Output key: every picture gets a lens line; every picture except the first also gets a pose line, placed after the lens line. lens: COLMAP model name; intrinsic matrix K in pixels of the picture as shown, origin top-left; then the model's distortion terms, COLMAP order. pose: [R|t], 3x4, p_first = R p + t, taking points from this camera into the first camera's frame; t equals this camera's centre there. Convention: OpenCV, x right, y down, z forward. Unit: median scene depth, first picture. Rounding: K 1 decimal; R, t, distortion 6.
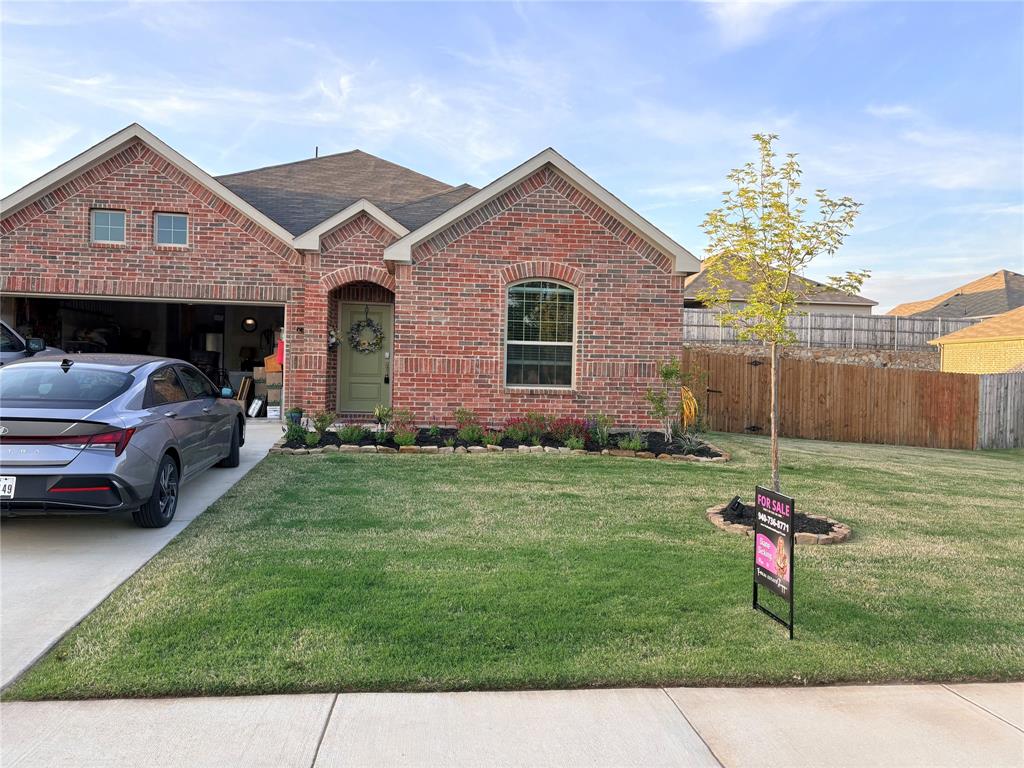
lens RADIAL K [[759.8, 0, 510.9], [0, 759.8, 390.7], [0, 0, 1]] dist [0.037644, -0.047655]
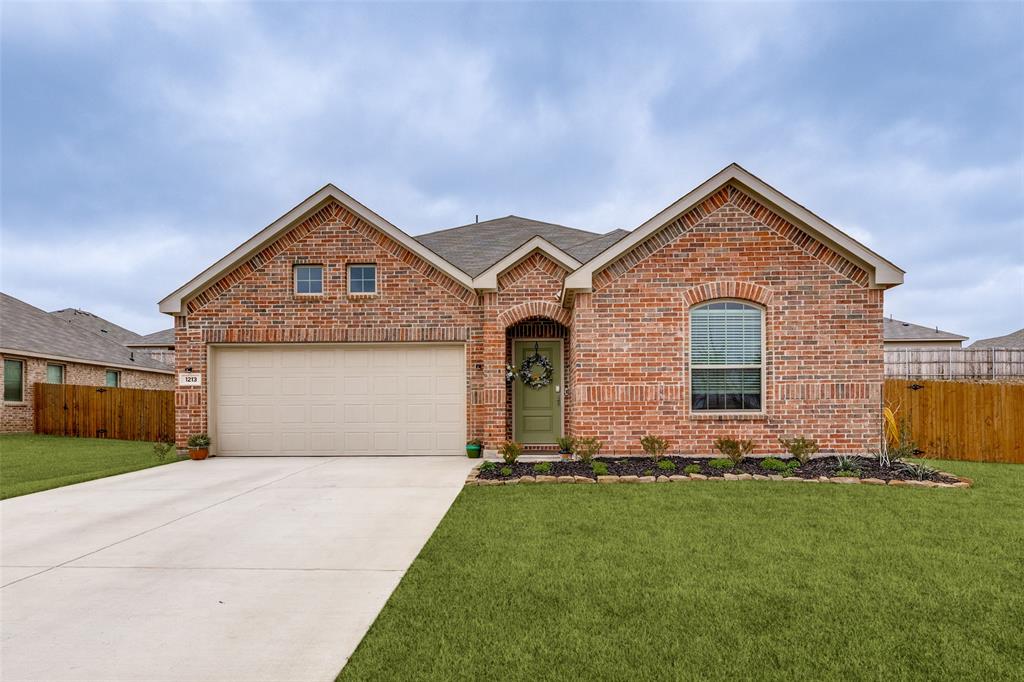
lens RADIAL K [[598.8, 0, 515.0], [0, 598.8, 422.0], [0, 0, 1]] dist [0.003191, -0.008953]
pose [[0.986902, -0.028703, -0.158746, -0.106238], [0.026213, 0.999499, -0.017756, 0.013622], [0.159176, 0.013362, 0.987160, 0.207532]]
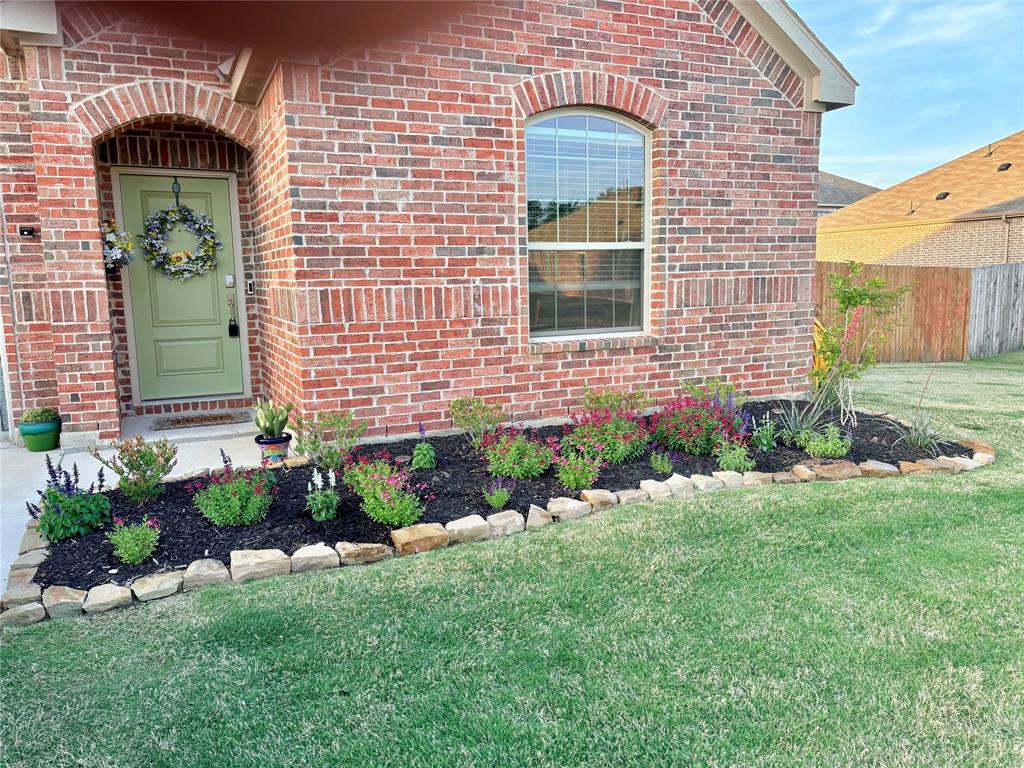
lens RADIAL K [[759.8, 0, 510.7], [0, 759.8, 391.8], [0, 0, 1]] dist [0.037644, -0.047655]
pose [[0.950354, -0.088710, 0.298257, -0.165370], [0.050007, 0.989584, 0.134989, -0.037673], [-0.307125, -0.113372, 0.944892, 0.529186]]
